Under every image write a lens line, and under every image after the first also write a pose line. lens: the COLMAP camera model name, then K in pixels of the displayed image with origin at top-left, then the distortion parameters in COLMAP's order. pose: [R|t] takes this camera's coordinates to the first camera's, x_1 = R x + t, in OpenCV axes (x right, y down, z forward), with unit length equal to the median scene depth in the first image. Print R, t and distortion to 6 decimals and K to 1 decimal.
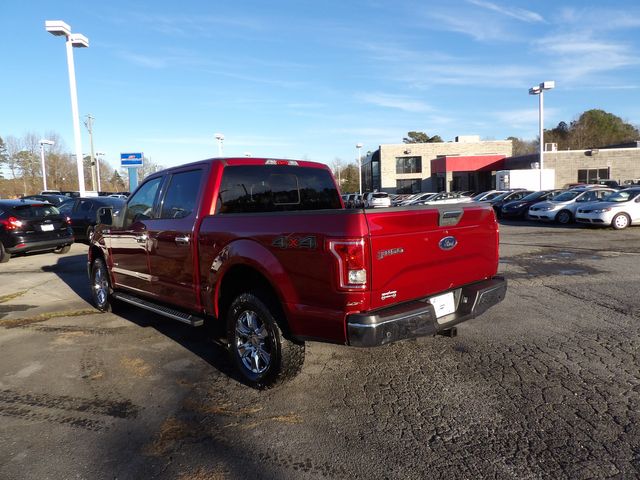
lens RADIAL K [[454.7, 0, 317.8], [0, 454.7, 239.5], [0, 0, 1]] dist [-0.004617, 0.003678]
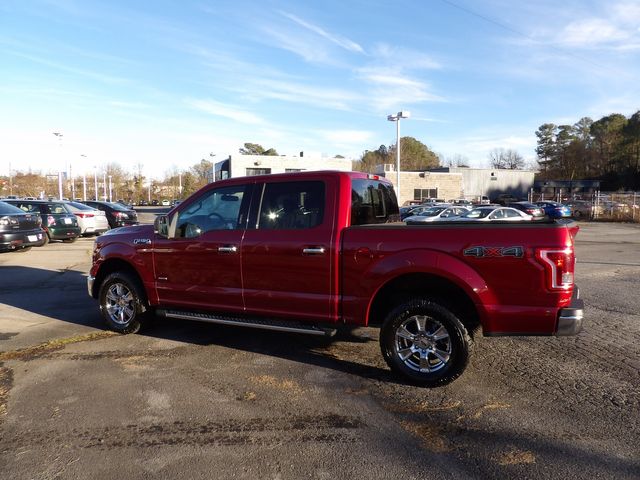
lens RADIAL K [[459.3, 0, 320.4], [0, 459.3, 250.6], [0, 0, 1]] dist [-0.012960, 0.004837]
pose [[0.930767, -0.004916, 0.365580, -0.337795], [0.004912, 0.999987, 0.000941, 0.000815], [-0.365581, 0.000920, 0.930779, 0.034703]]
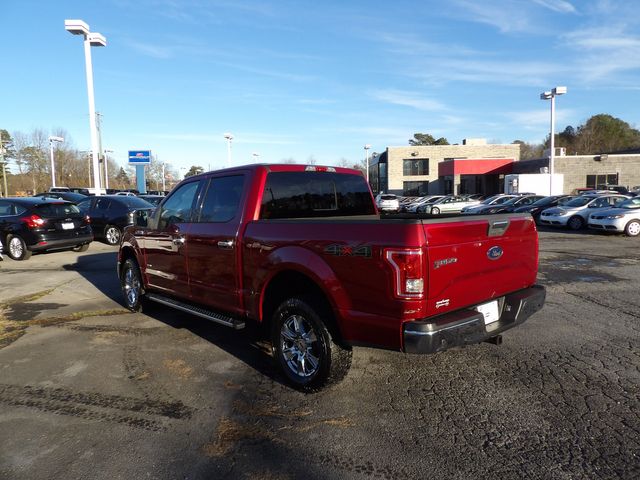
lens RADIAL K [[455.3, 0, 320.0], [0, 455.3, 240.0], [0, 0, 1]] dist [-0.005757, 0.005502]
pose [[0.999864, 0.016277, -0.002463, -0.043621], [-0.016275, 0.999867, 0.000675, -0.006299], [0.002473, -0.000635, 0.999997, -0.010187]]
